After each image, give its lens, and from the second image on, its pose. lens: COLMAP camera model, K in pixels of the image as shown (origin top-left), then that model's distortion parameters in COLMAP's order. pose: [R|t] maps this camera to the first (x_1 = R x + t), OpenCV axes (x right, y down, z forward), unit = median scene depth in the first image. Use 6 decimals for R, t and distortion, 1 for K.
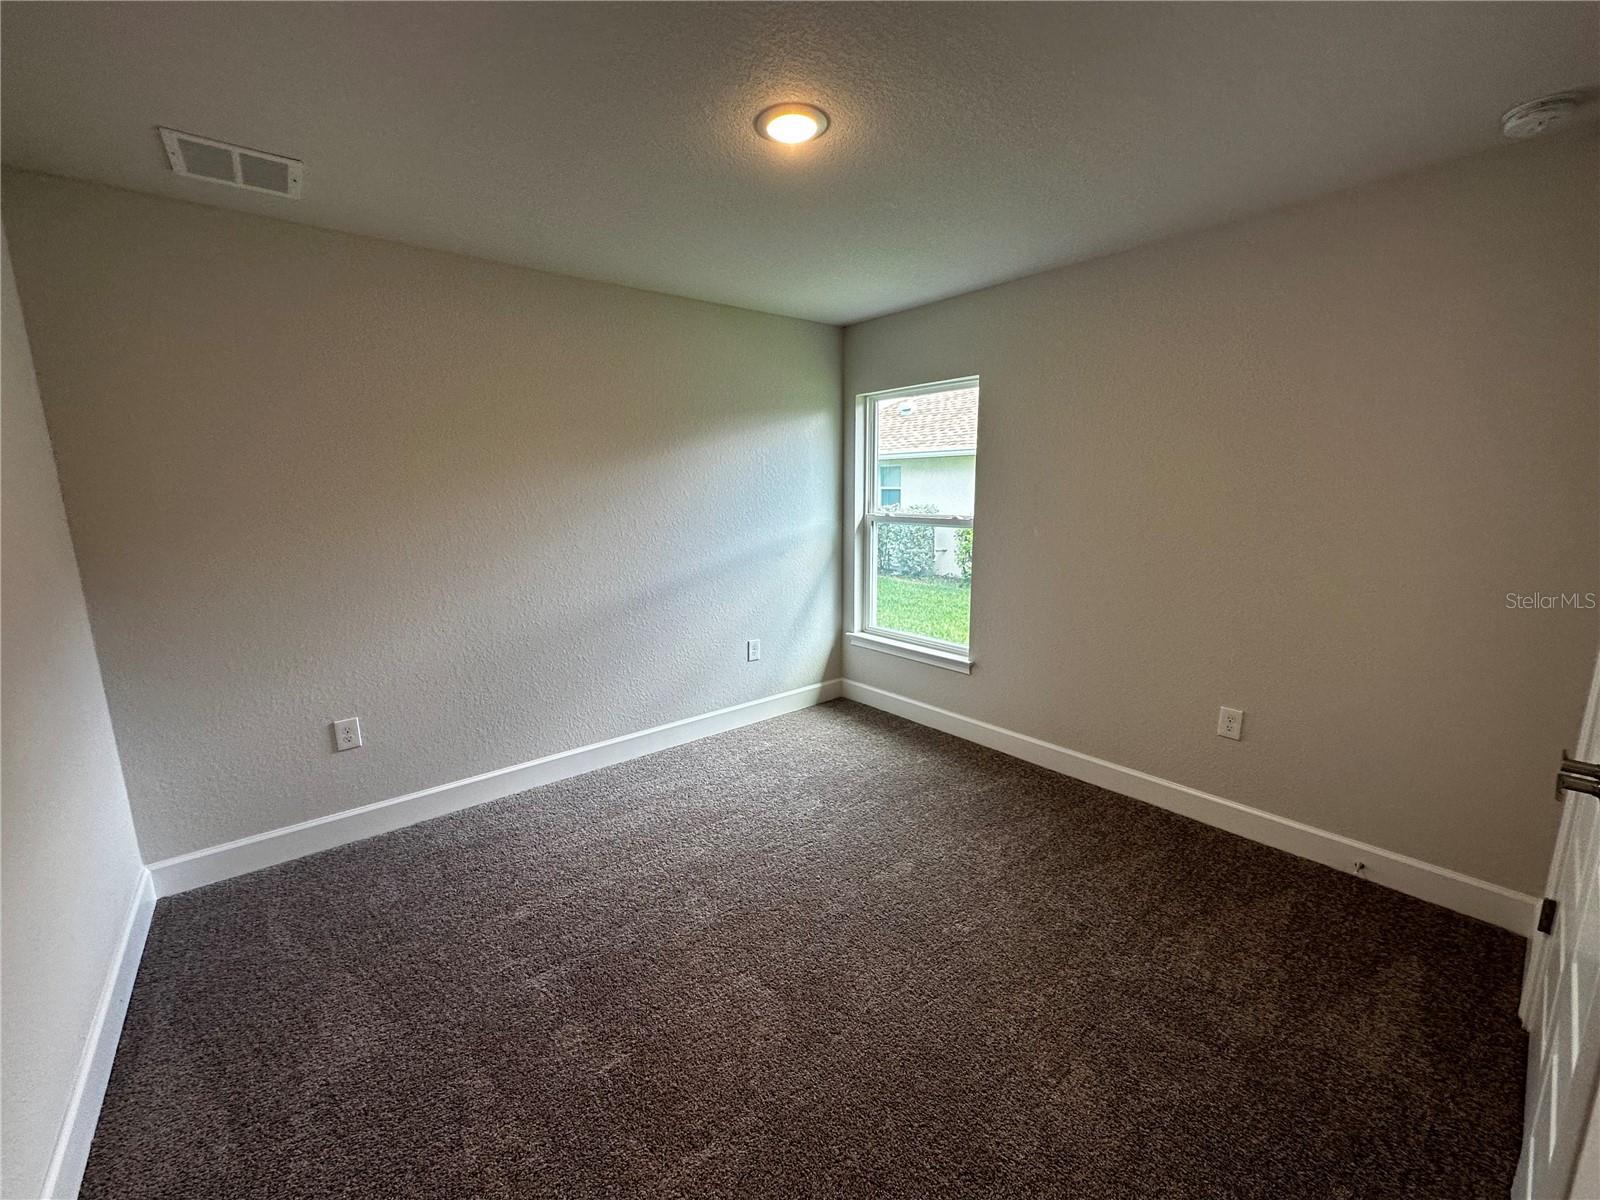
lens RADIAL K [[638.3, 0, 800.0], [0, 638.3, 600.0], [0, 0, 1]] dist [-0.004842, 0.002056]
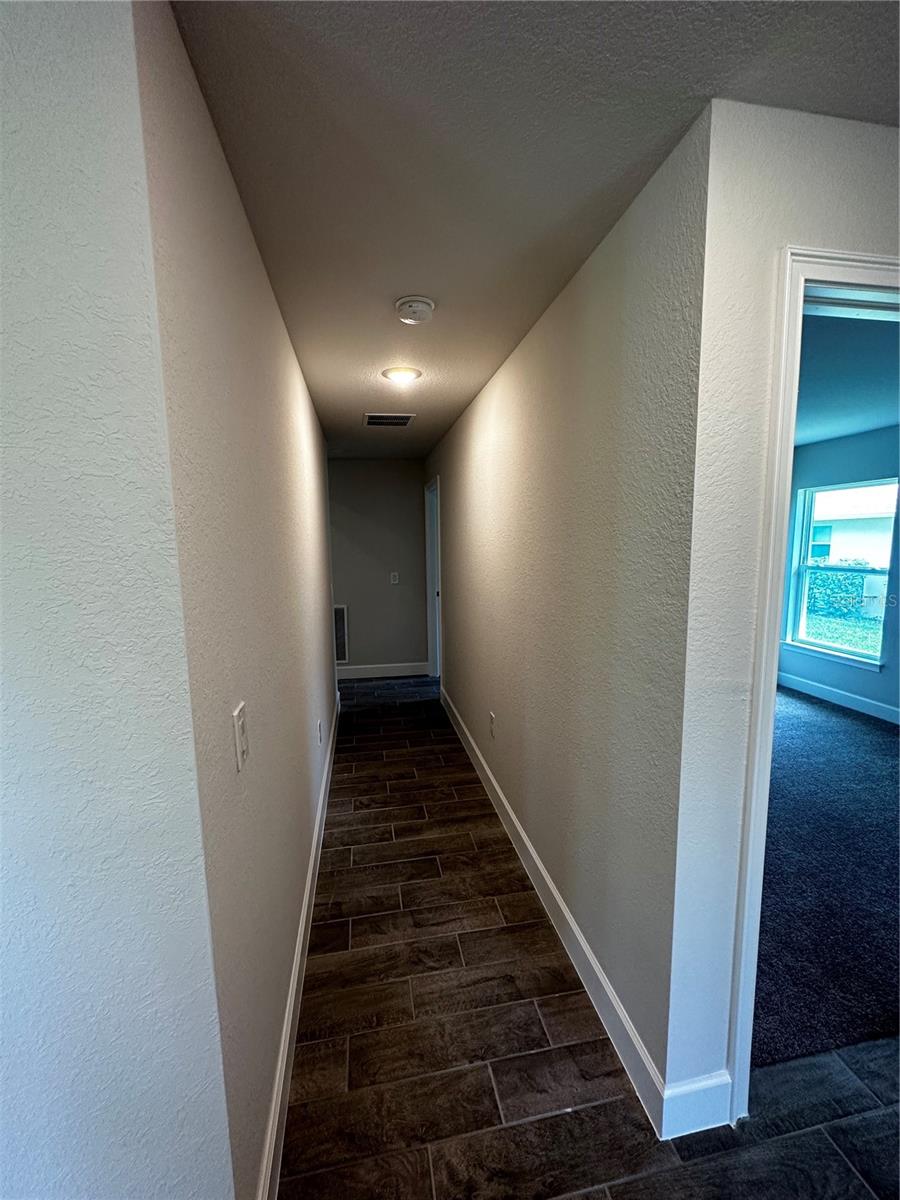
lens RADIAL K [[478.7, 0, 450.0], [0, 478.7, 600.0], [0, 0, 1]] dist [-0.004842, 0.002056]
pose [[0.870153, 0.061902, -0.488878, -0.030657], [-0.086074, 0.995920, -0.027098, 0.025966], [0.485206, 0.065659, 0.871931, -0.196032]]
